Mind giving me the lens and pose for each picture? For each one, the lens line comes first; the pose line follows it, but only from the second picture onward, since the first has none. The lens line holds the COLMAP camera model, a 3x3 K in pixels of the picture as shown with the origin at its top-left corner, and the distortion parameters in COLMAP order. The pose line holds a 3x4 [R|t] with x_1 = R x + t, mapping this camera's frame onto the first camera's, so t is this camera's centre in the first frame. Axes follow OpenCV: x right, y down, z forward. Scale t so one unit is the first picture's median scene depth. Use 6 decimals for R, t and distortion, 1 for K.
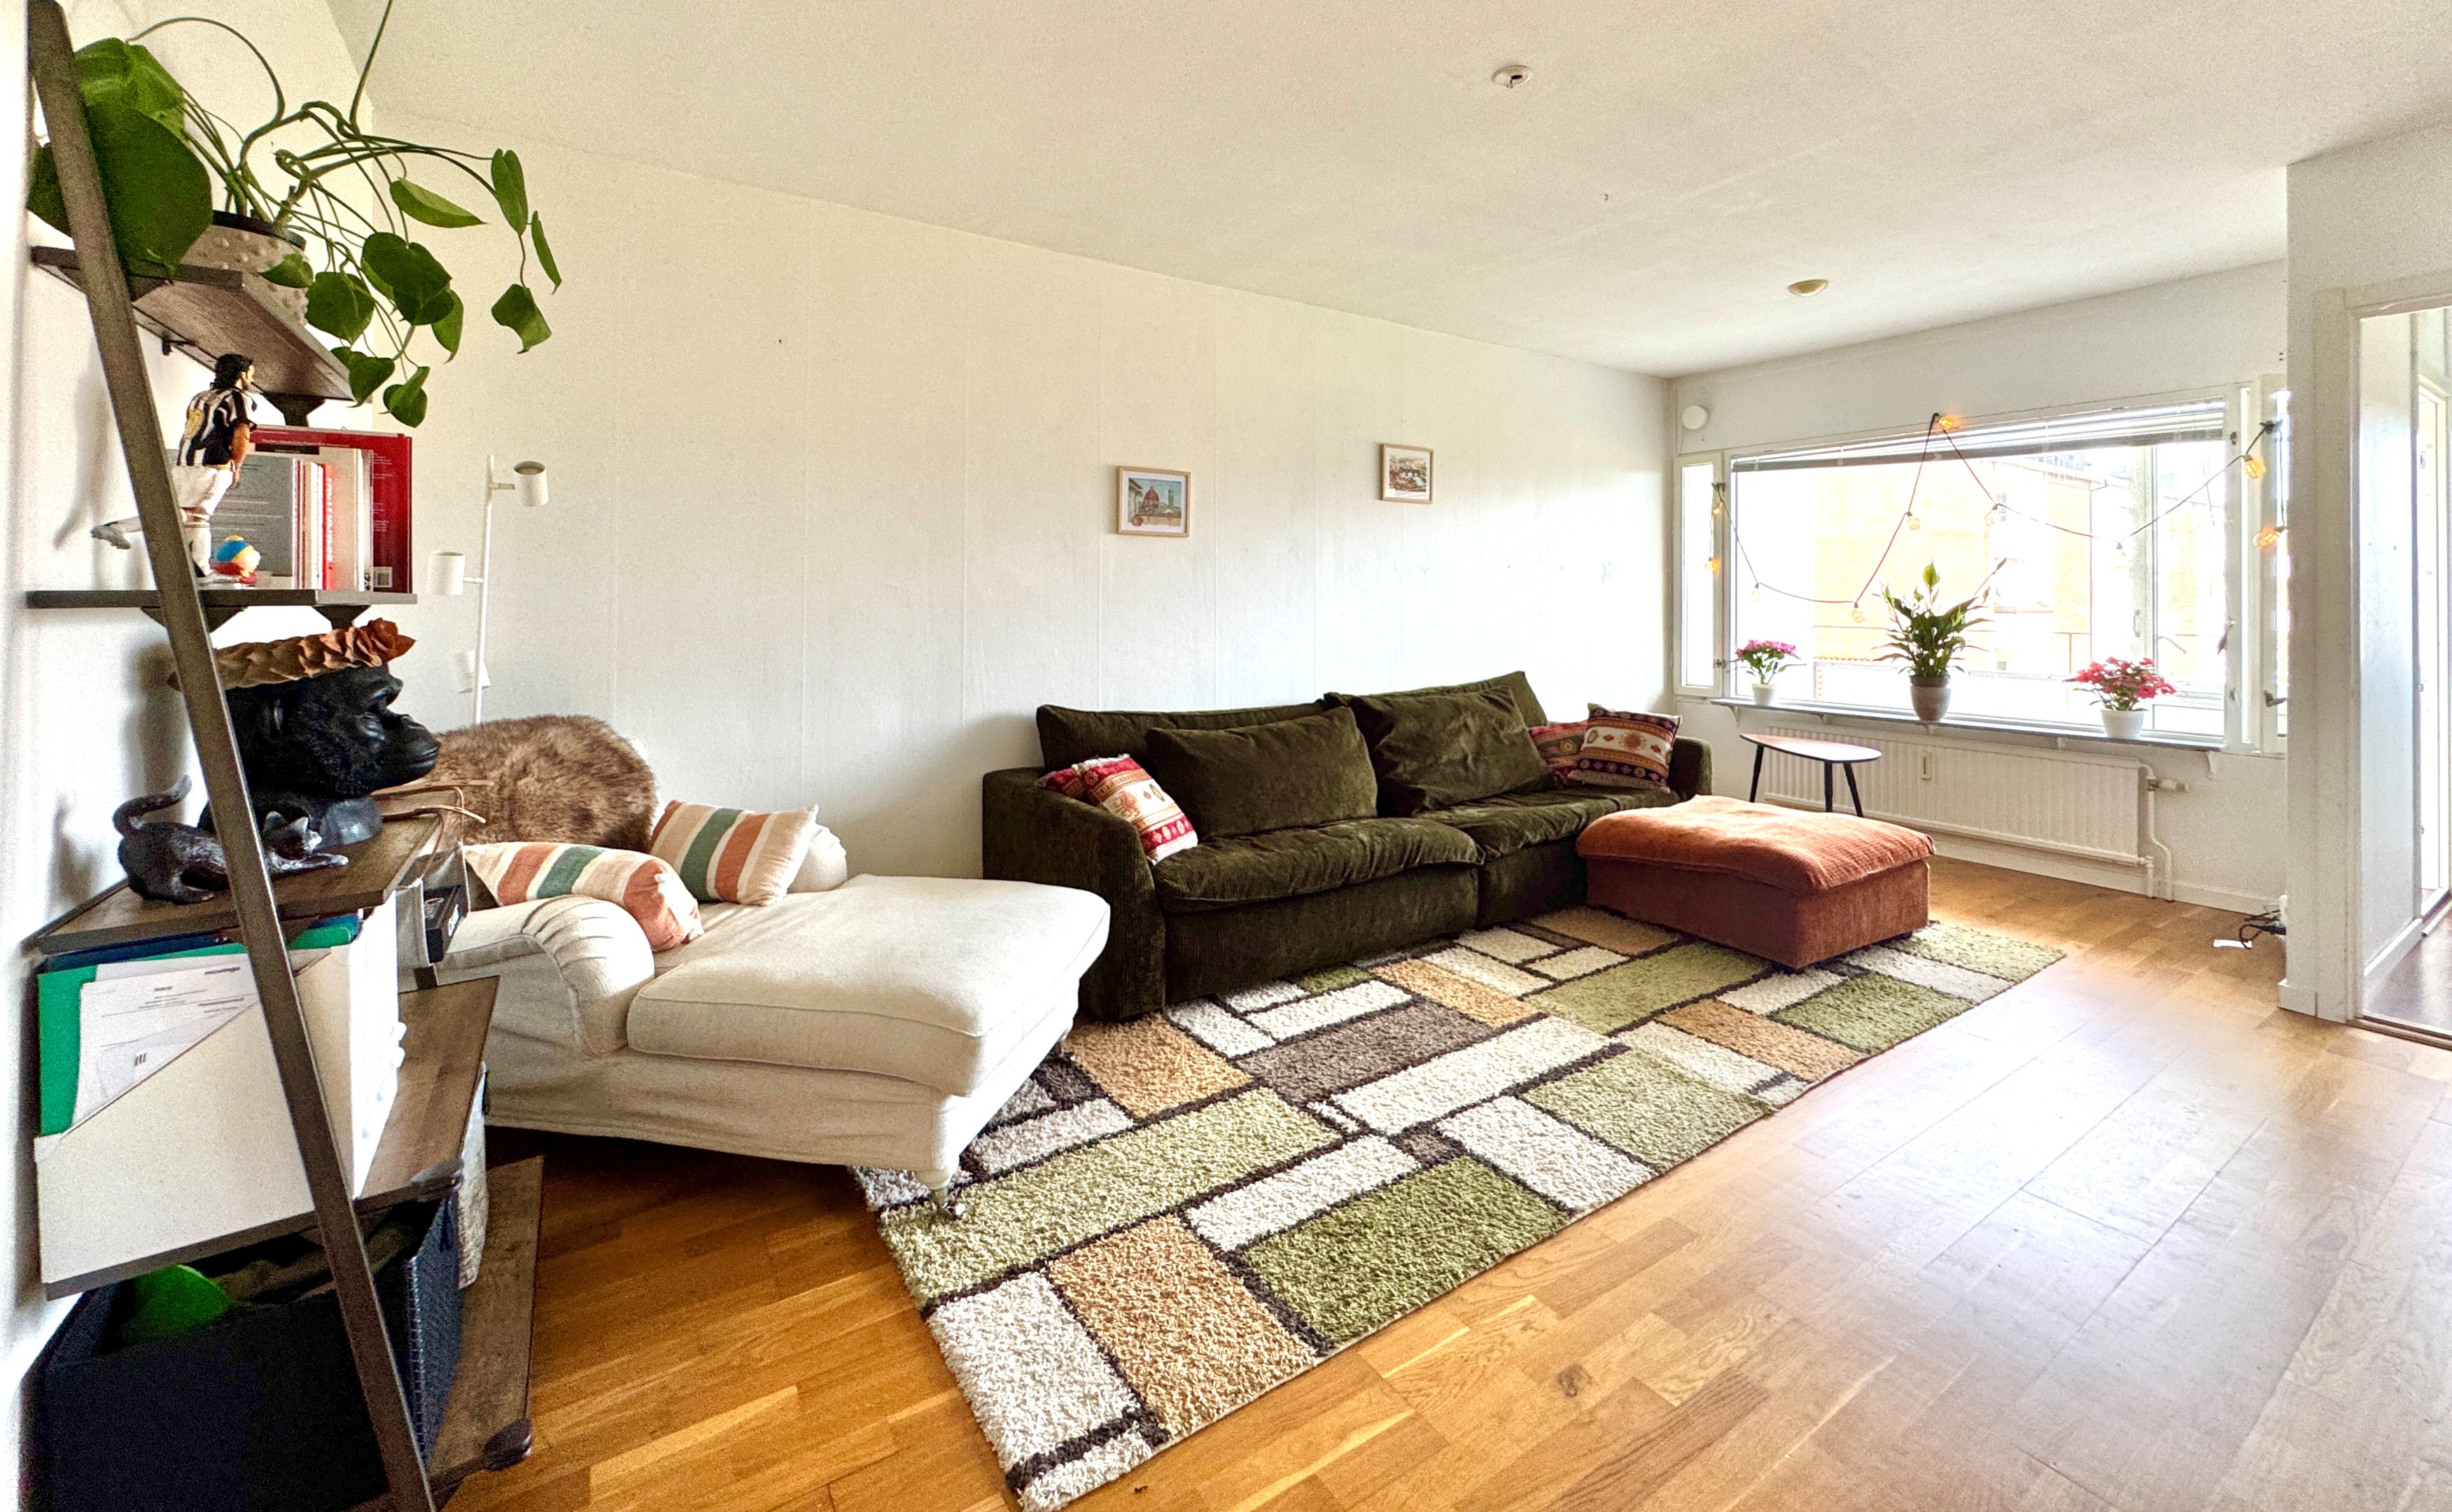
lens RADIAL K [[981.9, 0, 1224.4], [0, 981.9, 598.2], [0, 0, 1]] dist [-0.001615, 0.000011]
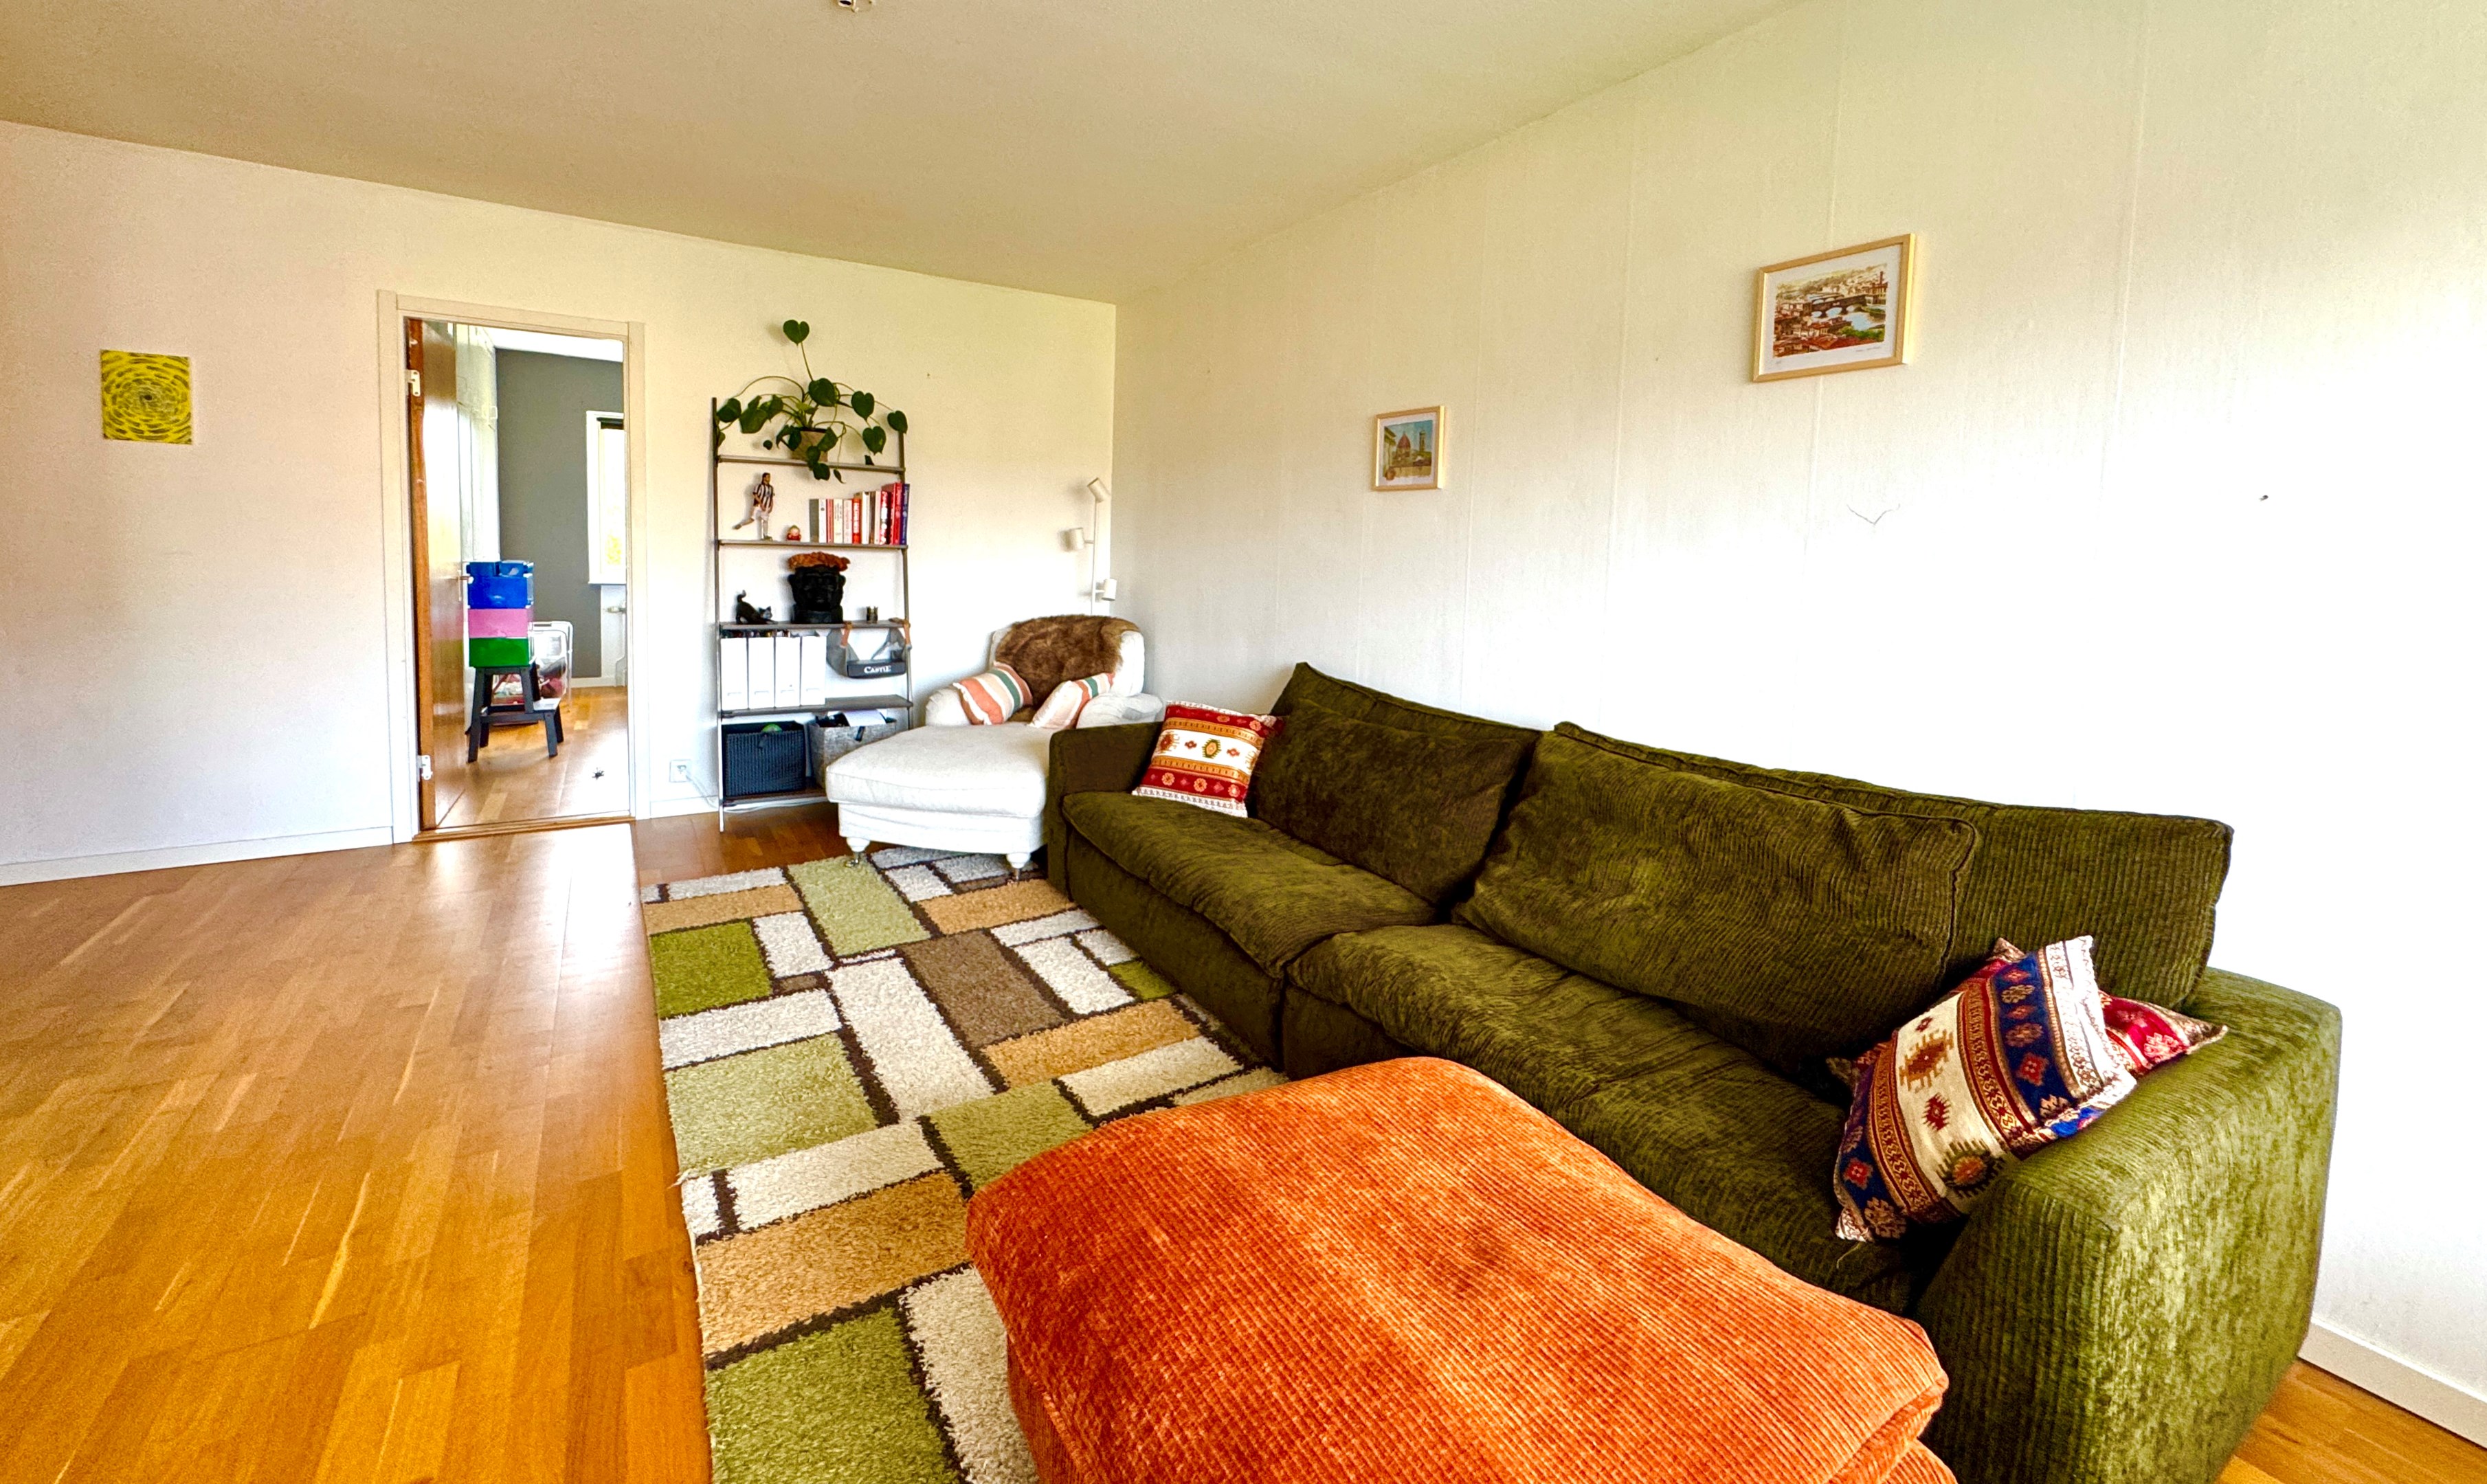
lens RADIAL K [[1004.0, 0, 1250.6], [0, 1004.0, 629.5], [0, 0, 1]] dist [-0.000339, -0.000057]
pose [[-0.013848, 0.079676, -0.996725, 0.909597], [-0.028983, 0.996369, 0.080050, -0.009754], [0.999484, 0.029997, -0.011488, 0.993359]]
